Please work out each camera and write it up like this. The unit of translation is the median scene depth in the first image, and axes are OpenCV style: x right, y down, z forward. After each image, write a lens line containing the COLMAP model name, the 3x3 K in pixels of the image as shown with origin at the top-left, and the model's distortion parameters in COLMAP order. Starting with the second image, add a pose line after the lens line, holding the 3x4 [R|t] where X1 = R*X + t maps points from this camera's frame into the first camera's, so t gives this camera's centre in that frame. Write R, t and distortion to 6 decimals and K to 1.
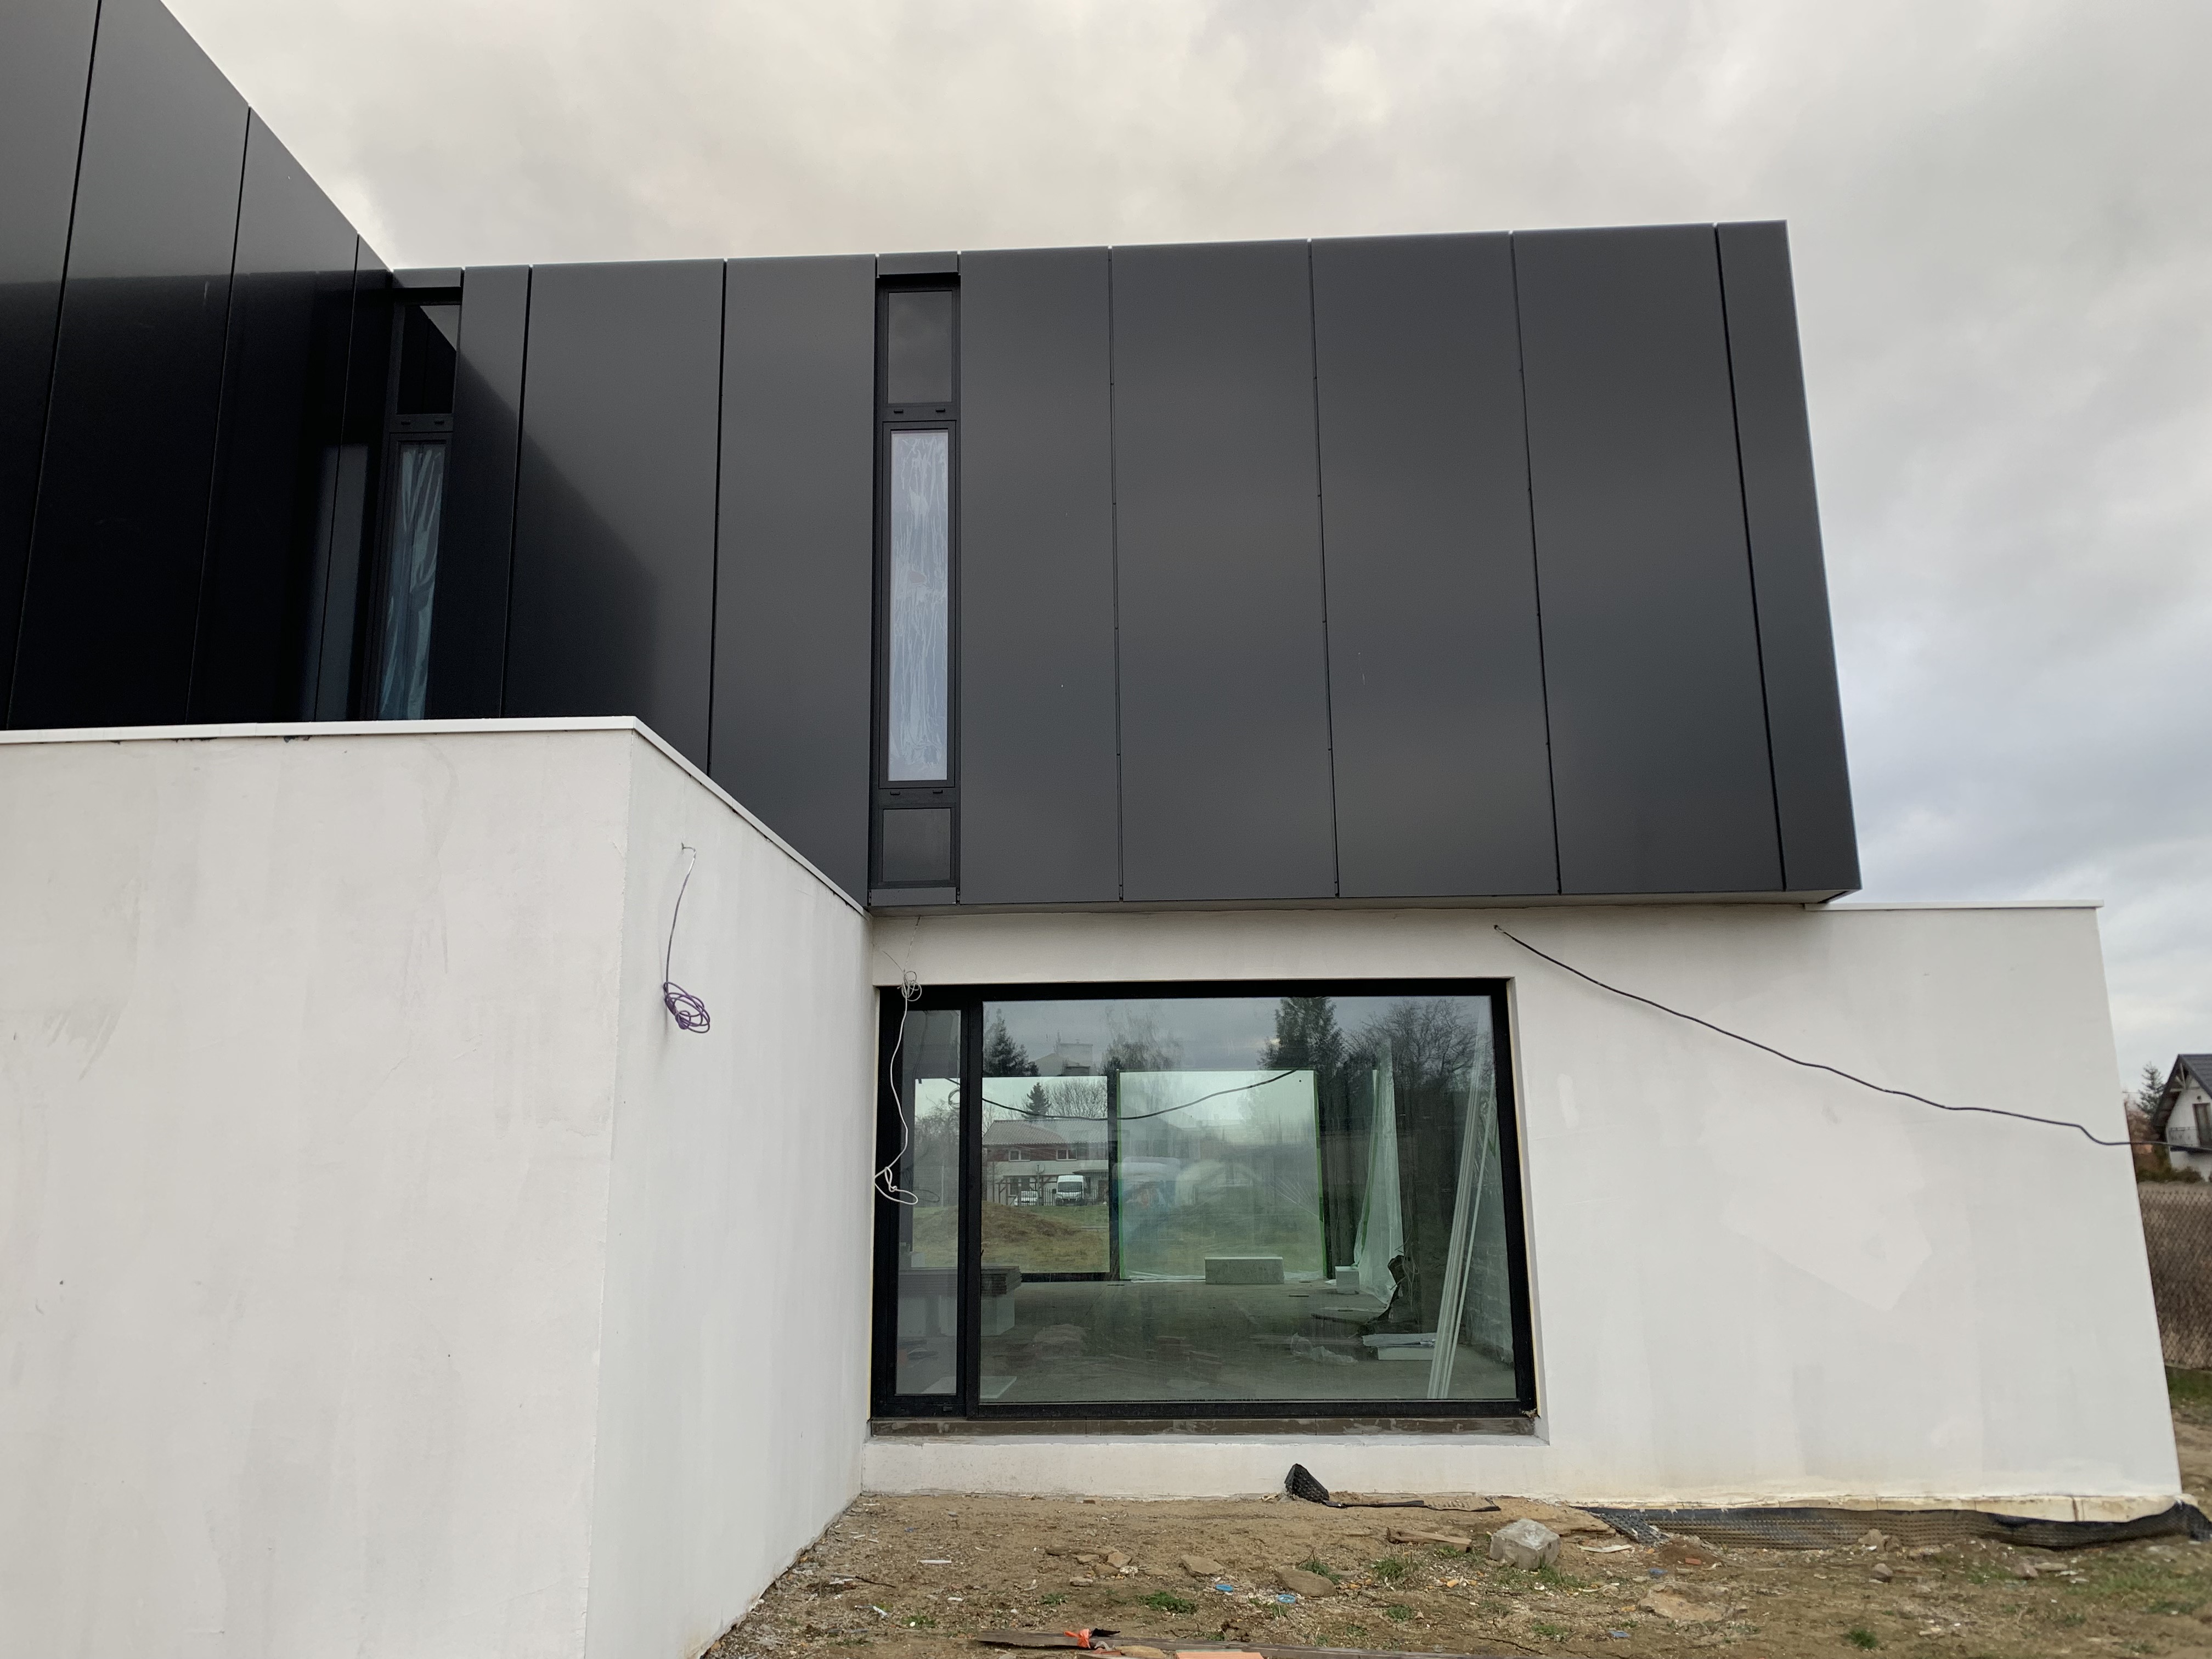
lens RADIAL K [[1670.7, 0, 1106.0], [0, 1670.7, 829.5], [0, 0, 1]] dist [0.008419, -0.000775]
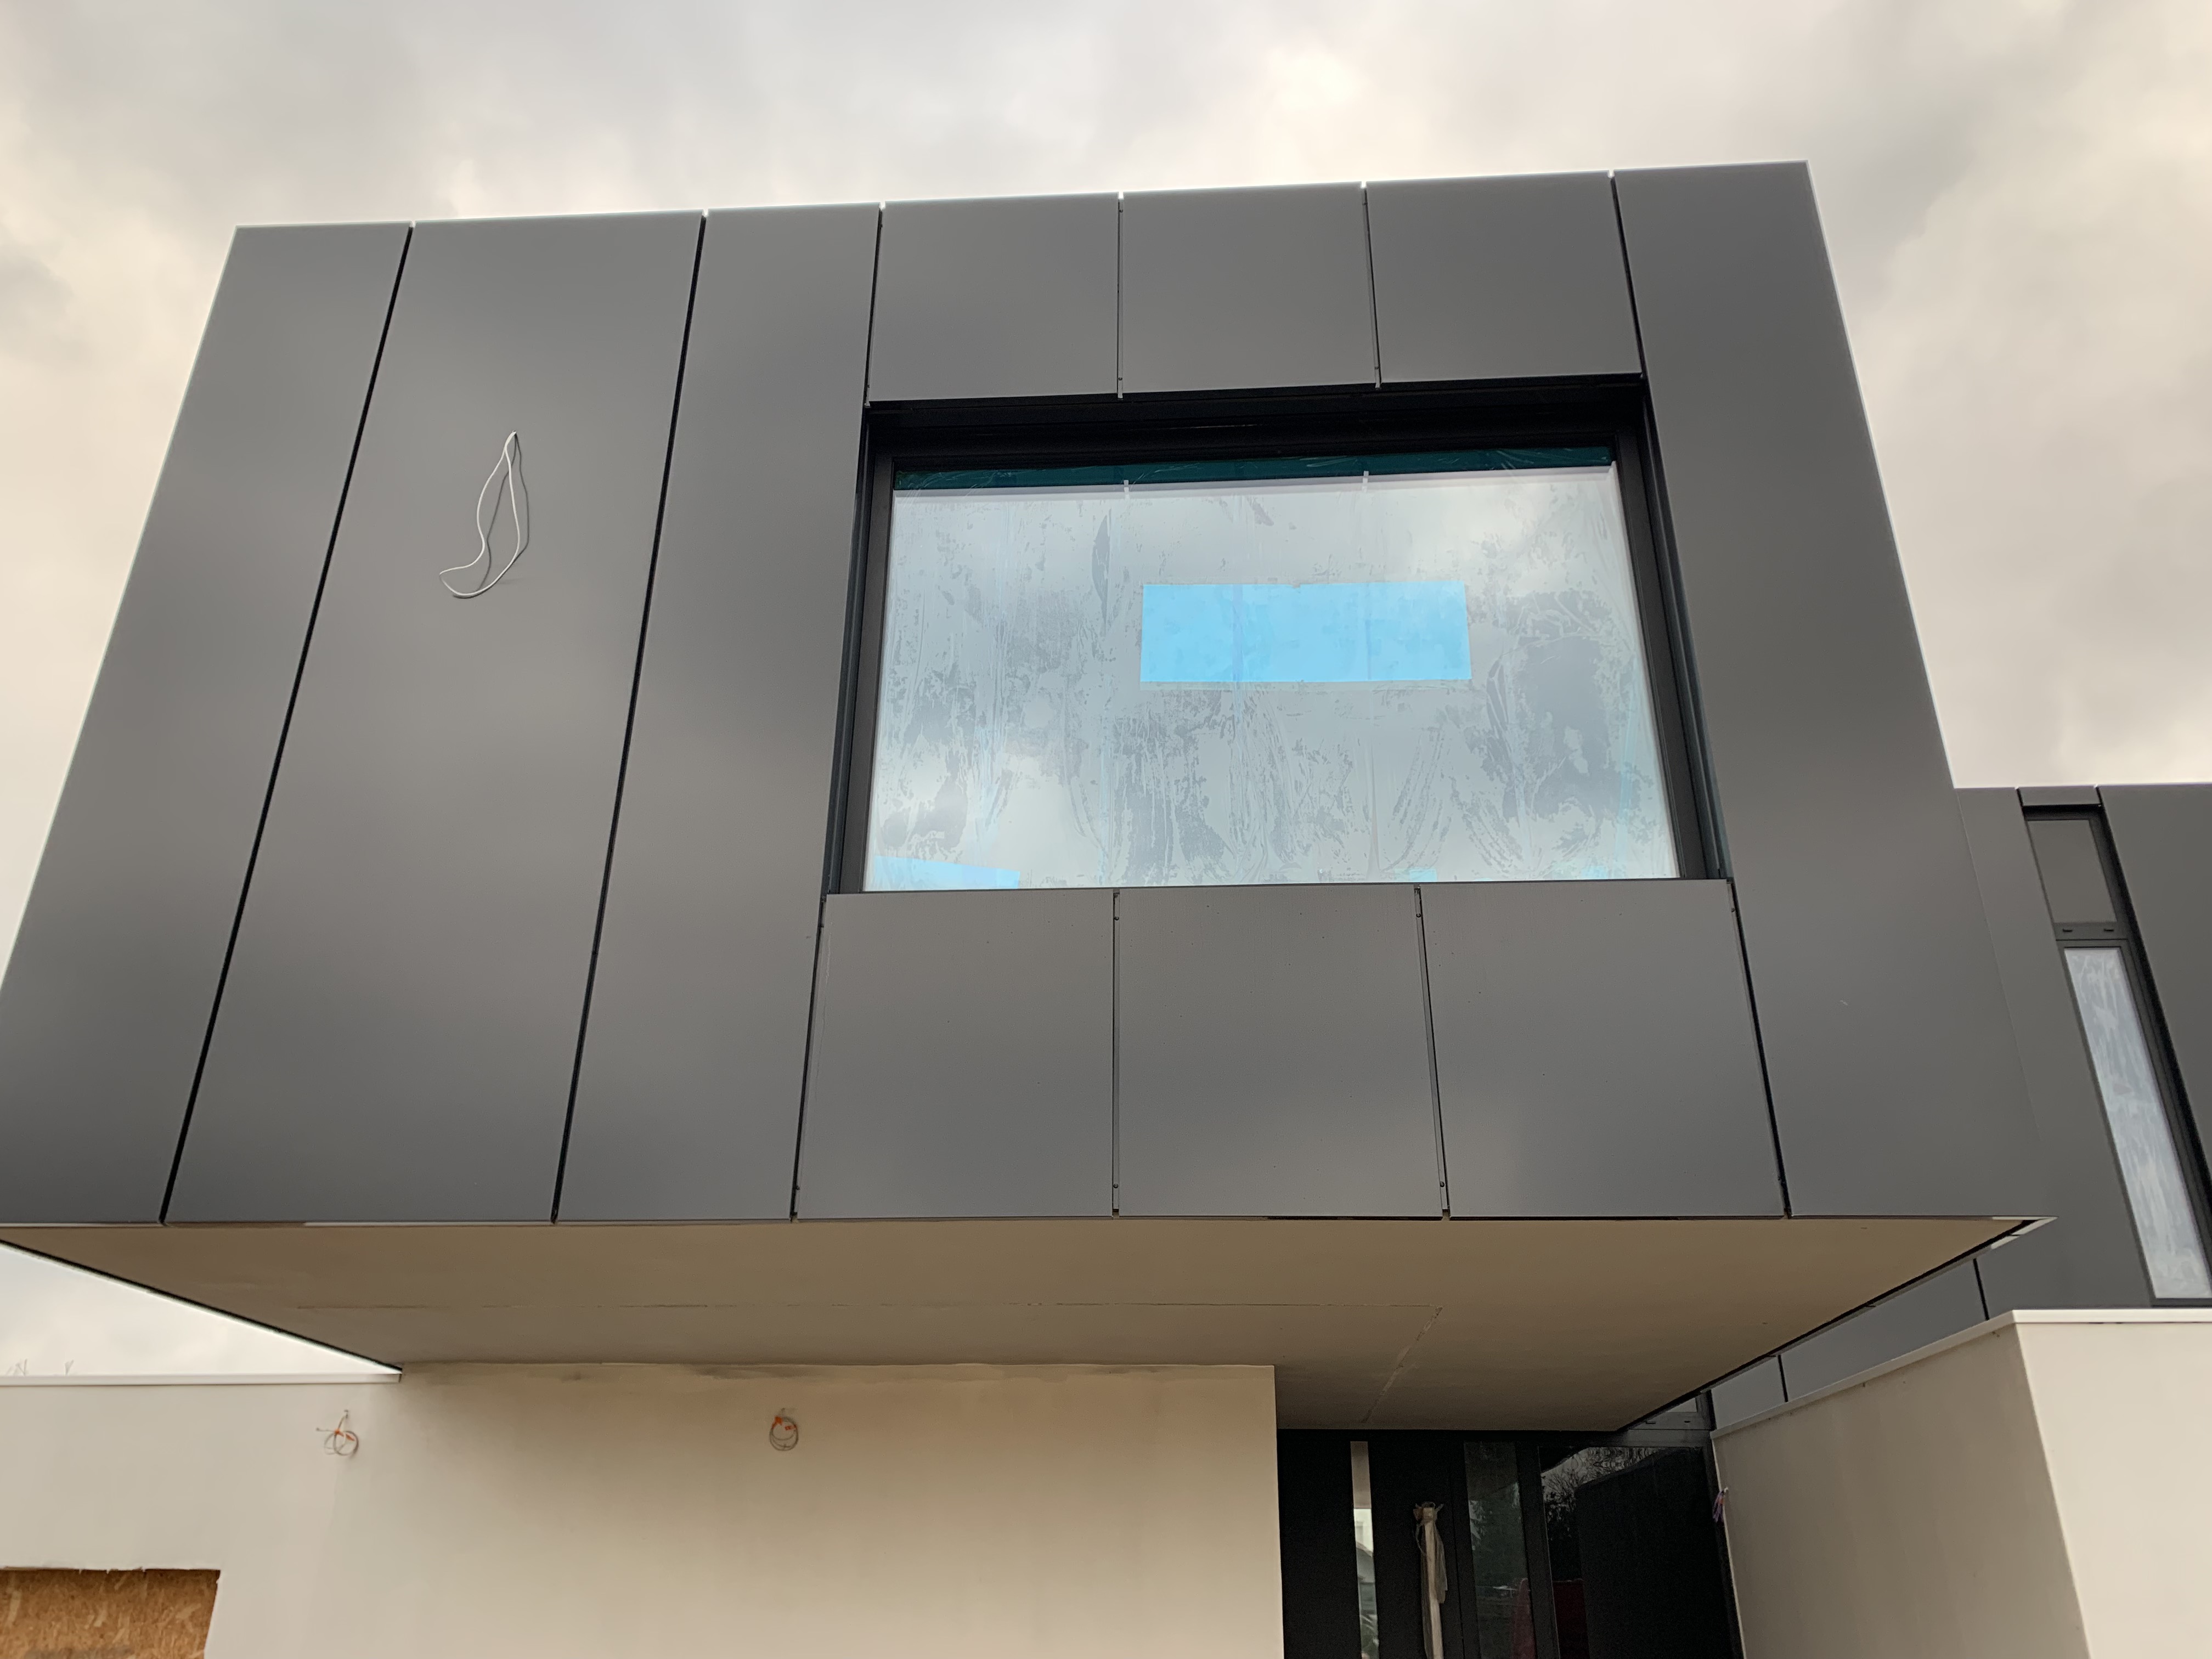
lens RADIAL K [[1670.7, 0, 1106.0], [0, 1670.7, 829.5], [0, 0, 1]] dist [0.008419, -0.000775]
pose [[0.999648, 0.013187, -0.023043, -0.715202], [-0.018099, 0.973473, -0.228083, -0.058136], [0.019424, 0.228420, 0.973369, -0.065298]]
